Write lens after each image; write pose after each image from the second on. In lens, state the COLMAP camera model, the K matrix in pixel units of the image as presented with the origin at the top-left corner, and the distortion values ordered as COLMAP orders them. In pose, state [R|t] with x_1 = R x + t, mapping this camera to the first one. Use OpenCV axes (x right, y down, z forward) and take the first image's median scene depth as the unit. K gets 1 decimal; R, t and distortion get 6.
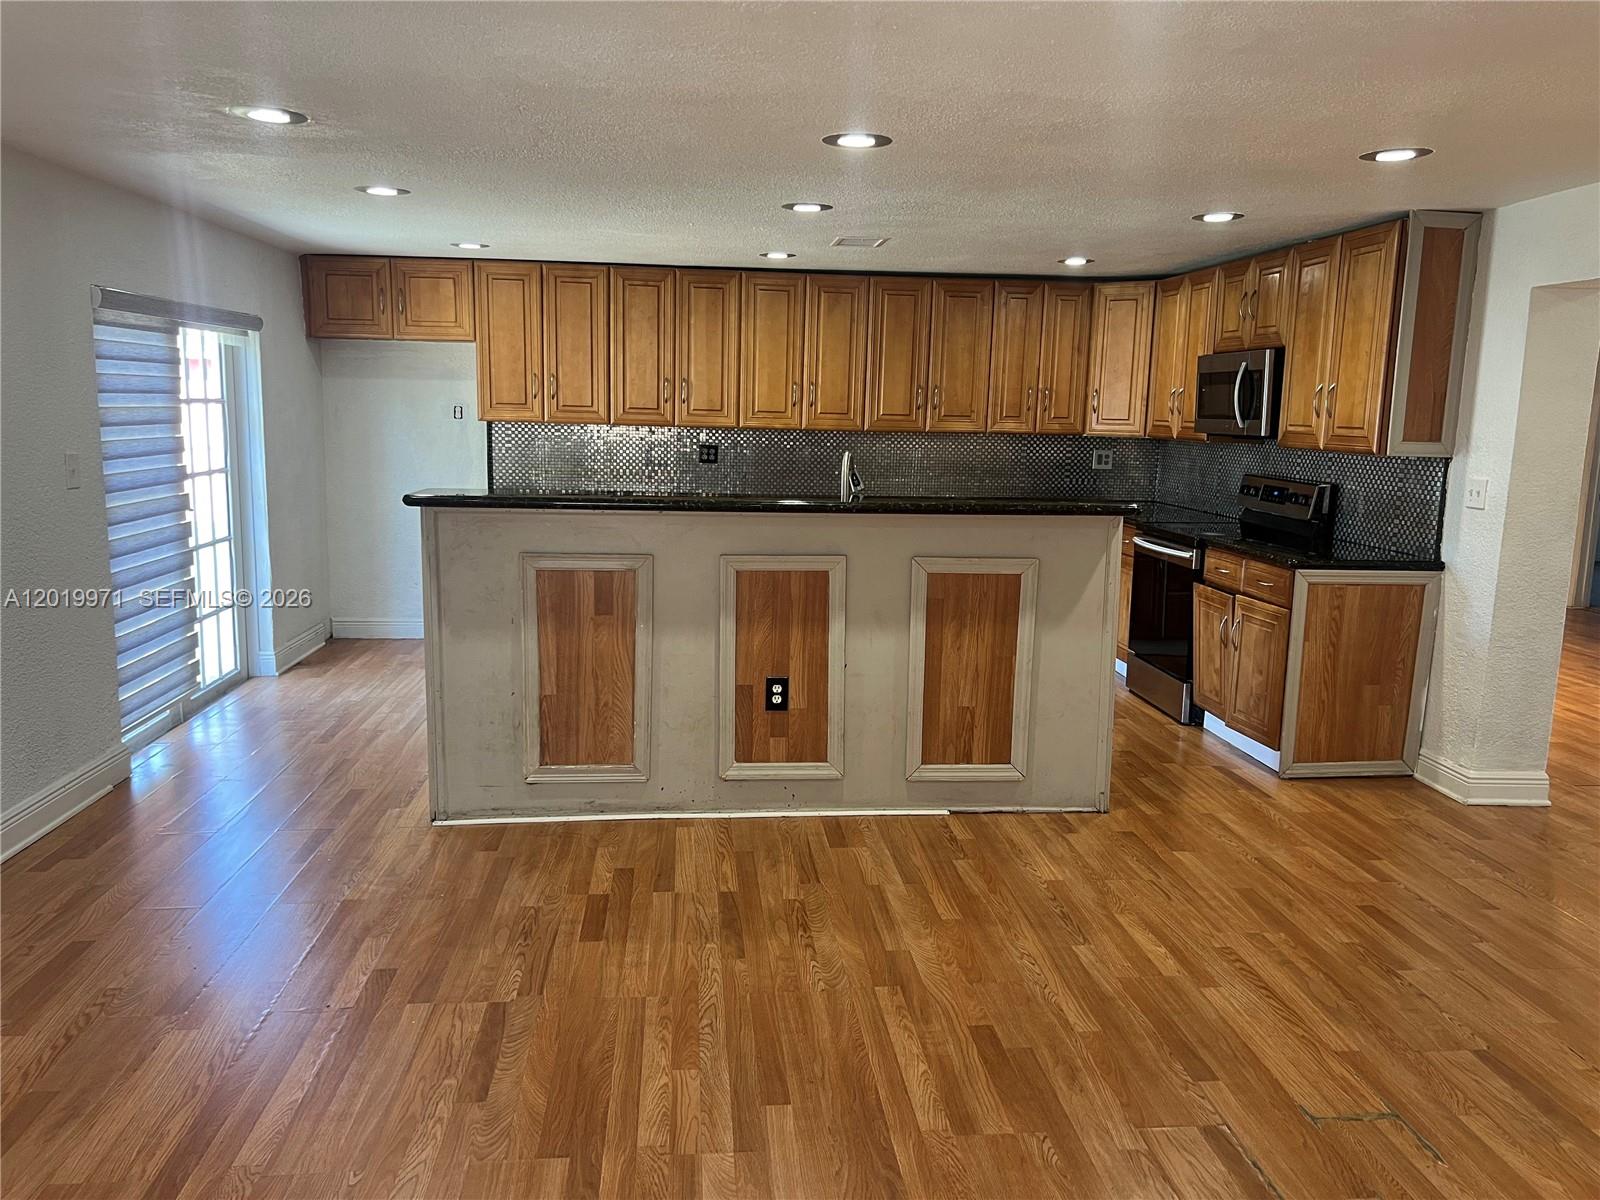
lens RADIAL K [[1212.2, 0, 807.8], [0, 1212.2, 596.9], [0, 0, 1]] dist [0.072725, -0.103450]
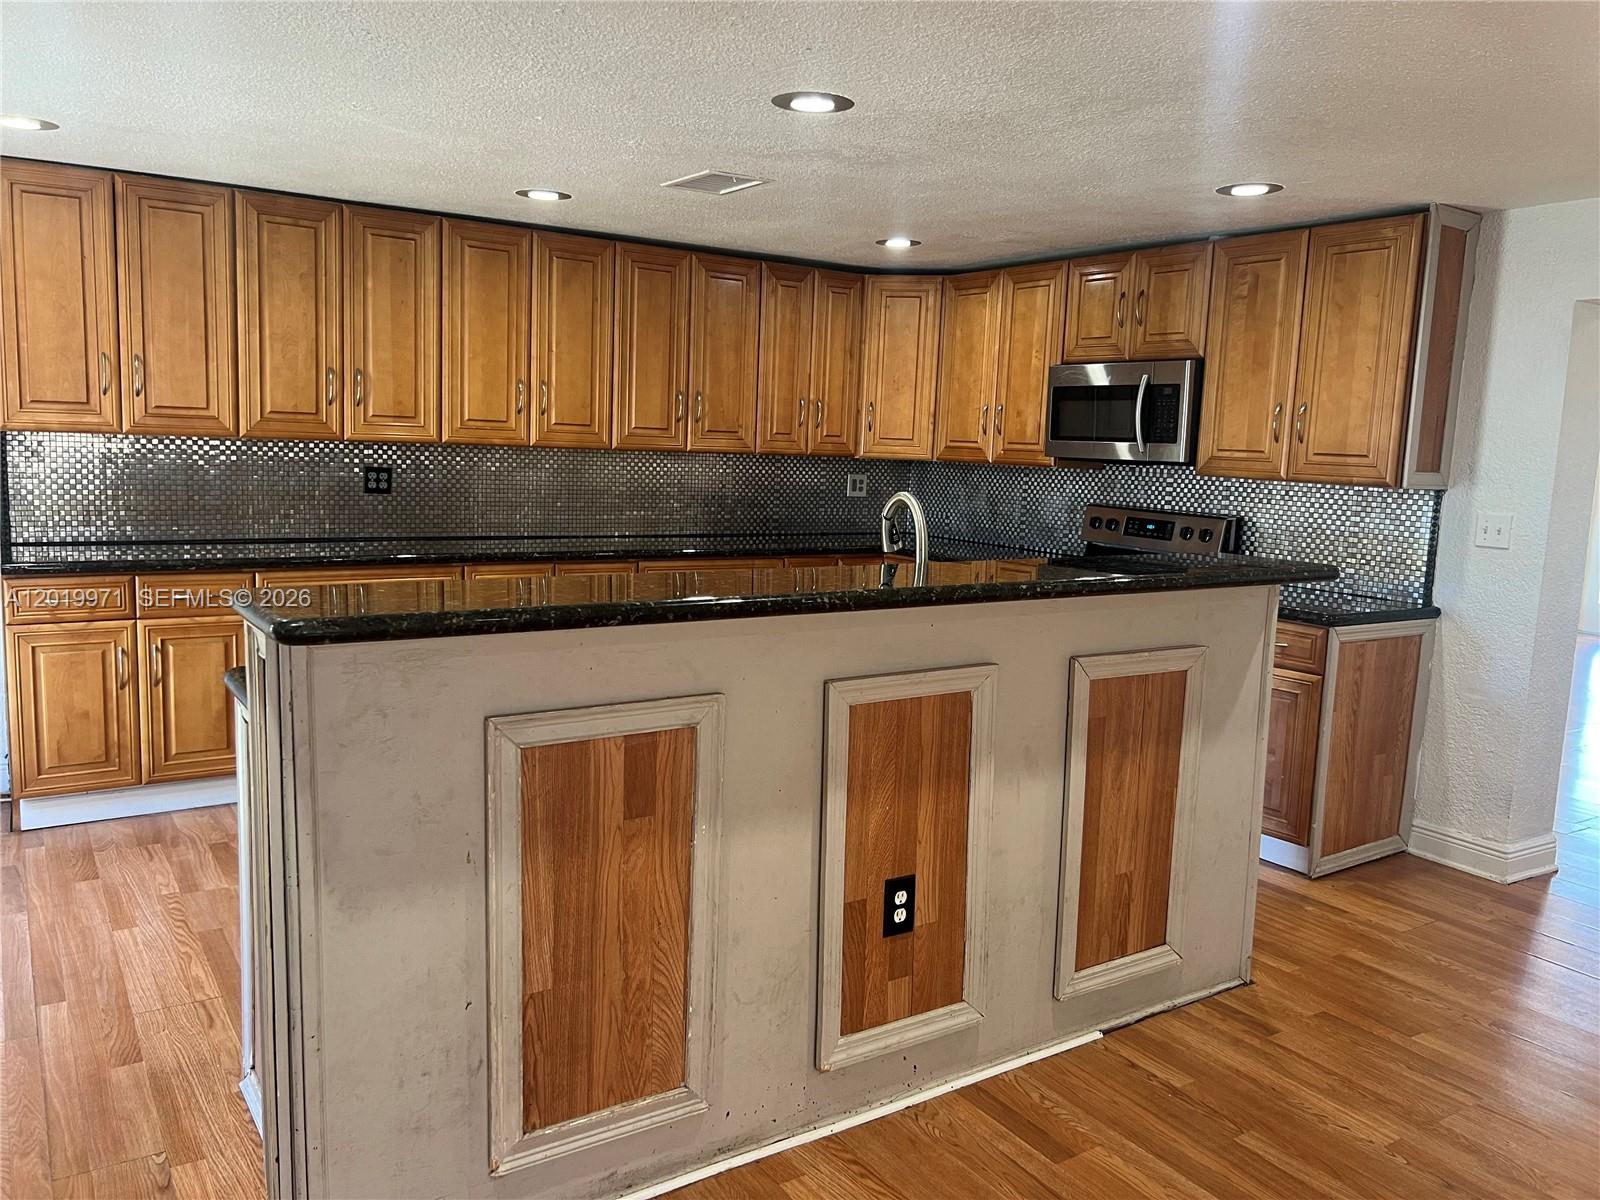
lens RADIAL K [[1205.2, 0, 808.8], [0, 1205.2, 601.4], [0, 0, 1]] dist [0.061008, -0.088991]
pose [[0.884345, -0.053677, 0.463738, -0.321794], [0.055292, 0.998419, 0.010123, -0.074652], [-0.463548, 0.016689, 0.885914, 0.482846]]
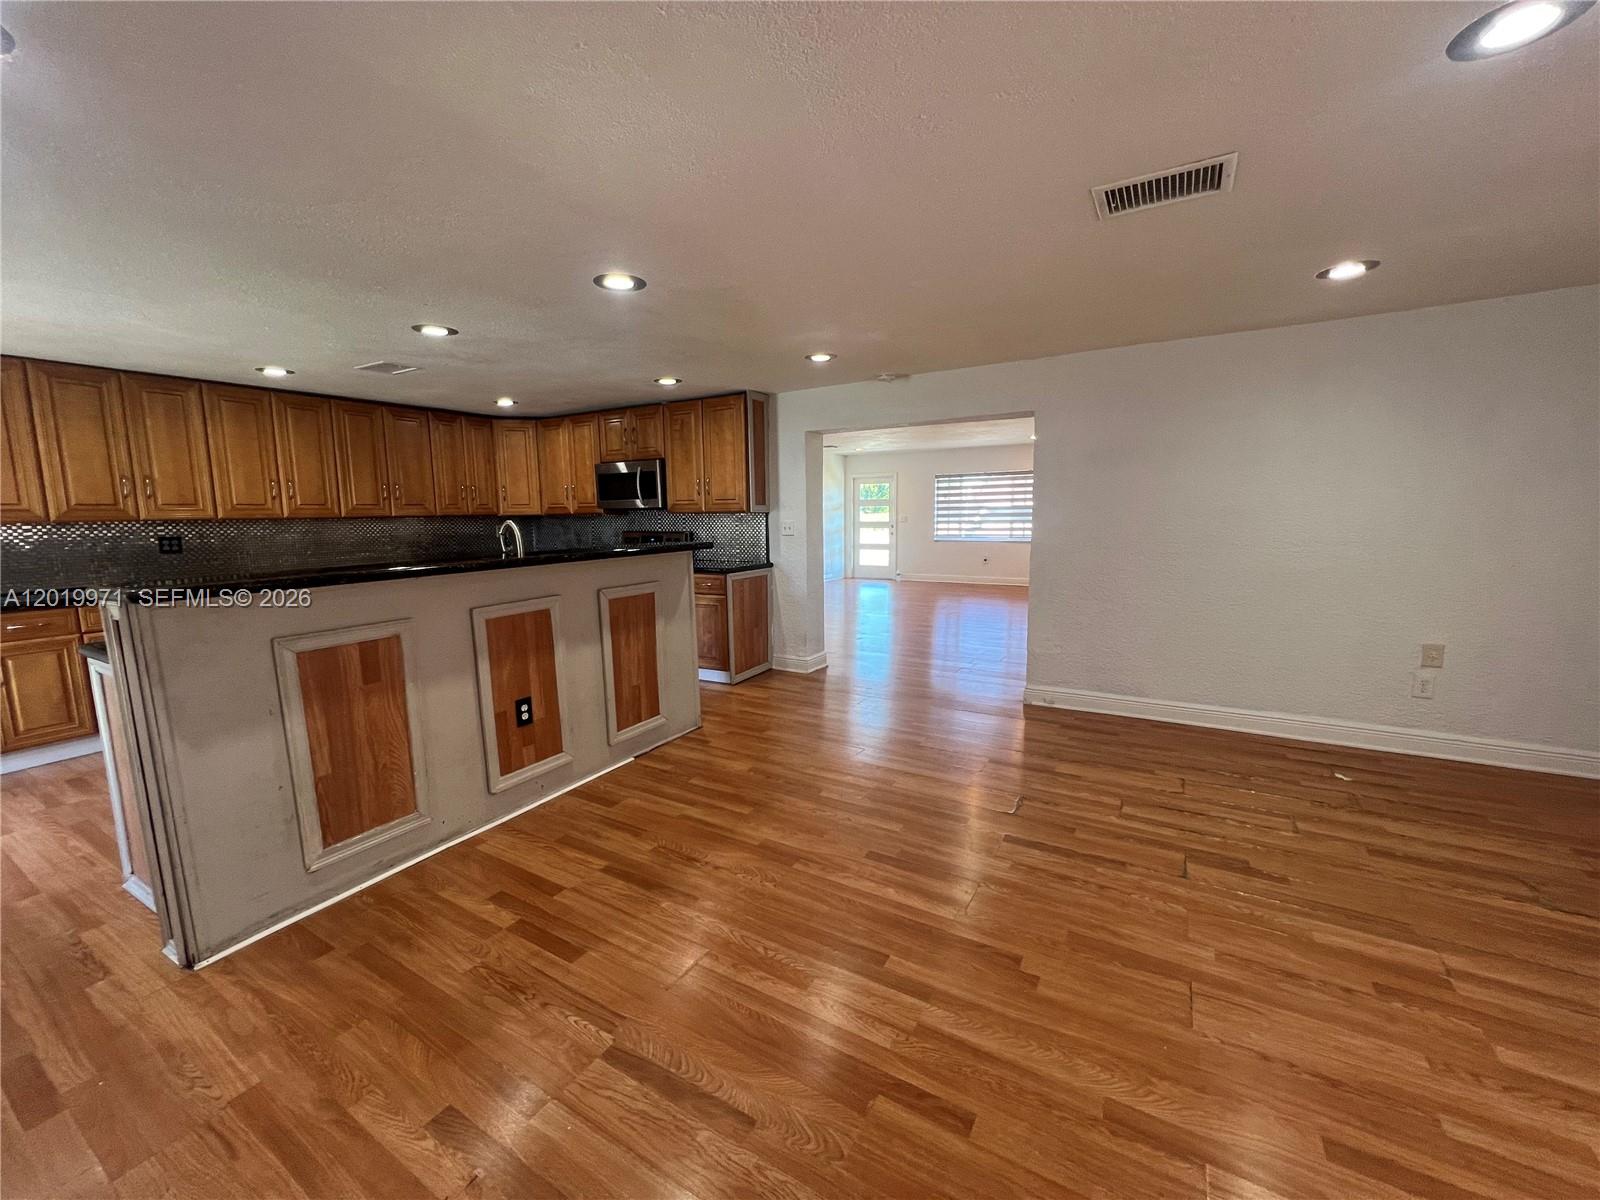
lens RADIAL K [[639.2, 0, 794.7], [0, 639.2, 598.1], [0, 0, 1]] dist [-0.001892, 0.000185]
pose [[0.595204, -0.141583, 0.791003, -0.357889], [0.153489, 0.986263, 0.061038, -0.033145], [-0.788779, 0.085080, 0.608760, 0.353821]]
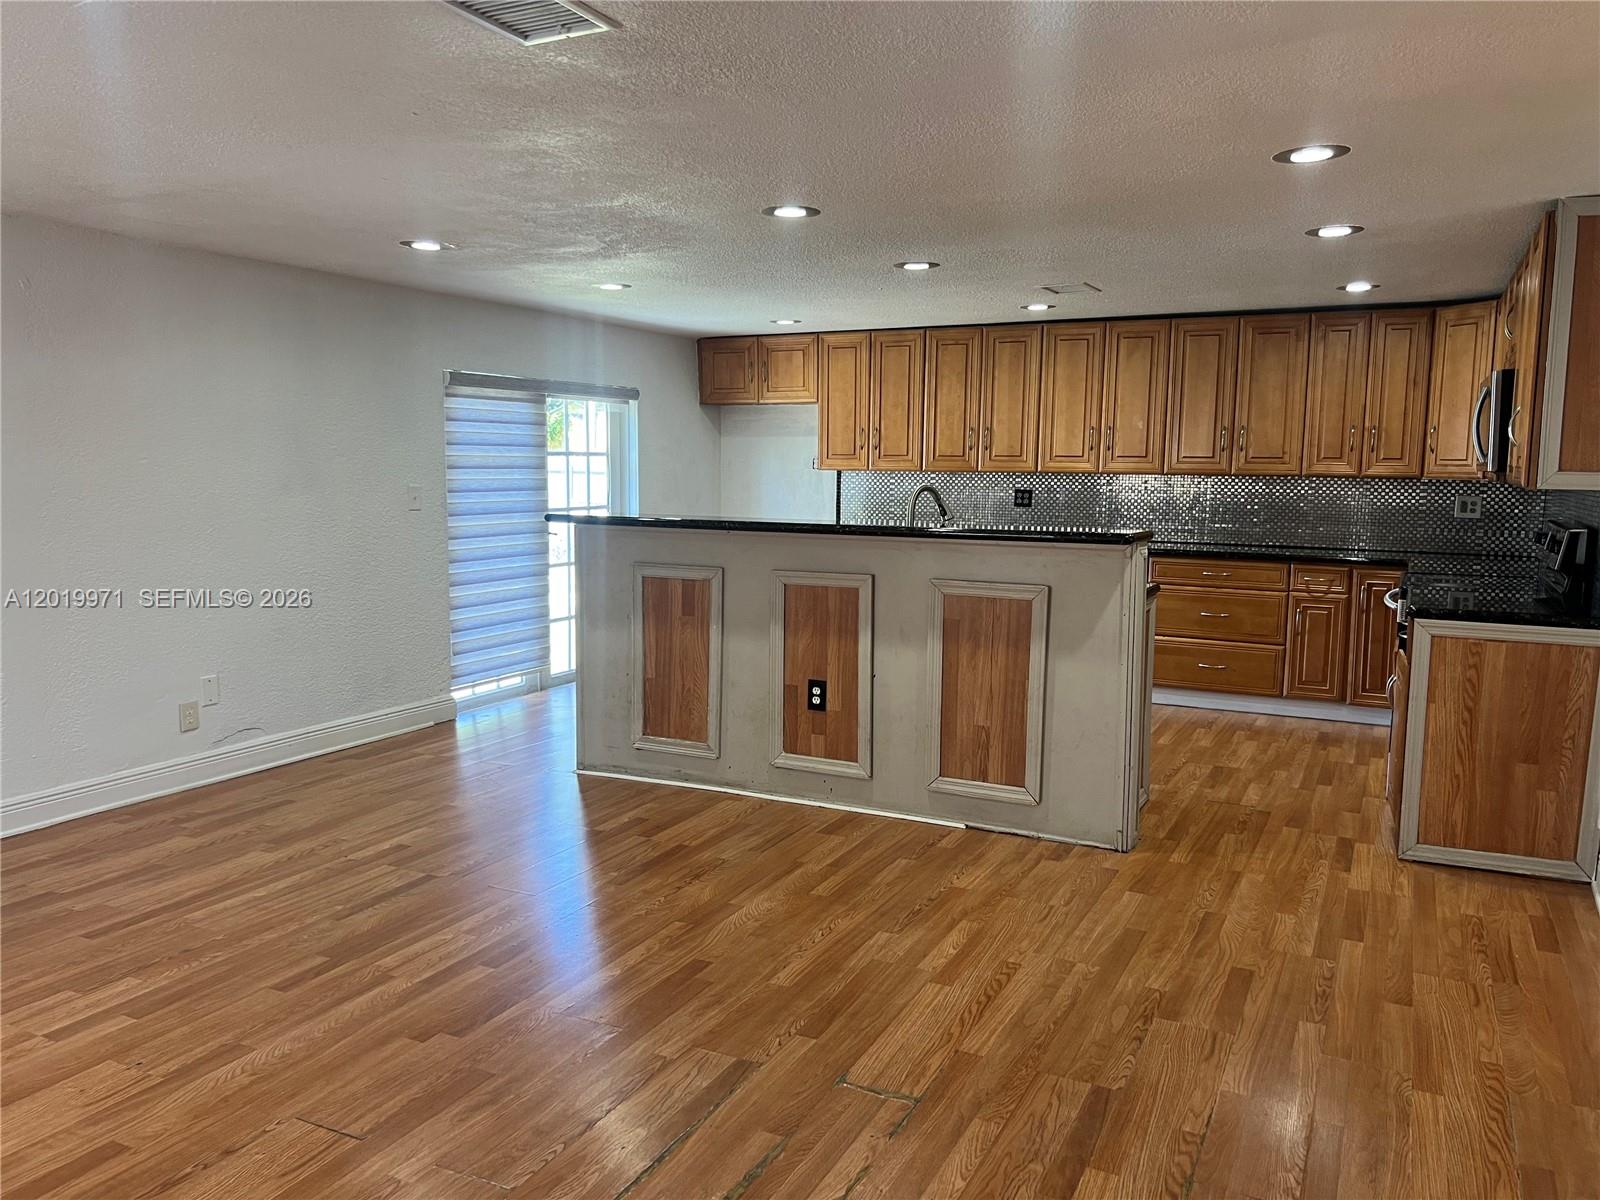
lens RADIAL K [[1205.2, 0, 808.8], [0, 1205.2, 601.4], [0, 0, 1]] dist [0.061008, -0.088991]
pose [[0.847094, 0.047763, -0.529293, 0.543125], [-0.073984, 0.996854, -0.028450, 0.024533], [0.526268, 0.063259, 0.847962, 0.039149]]
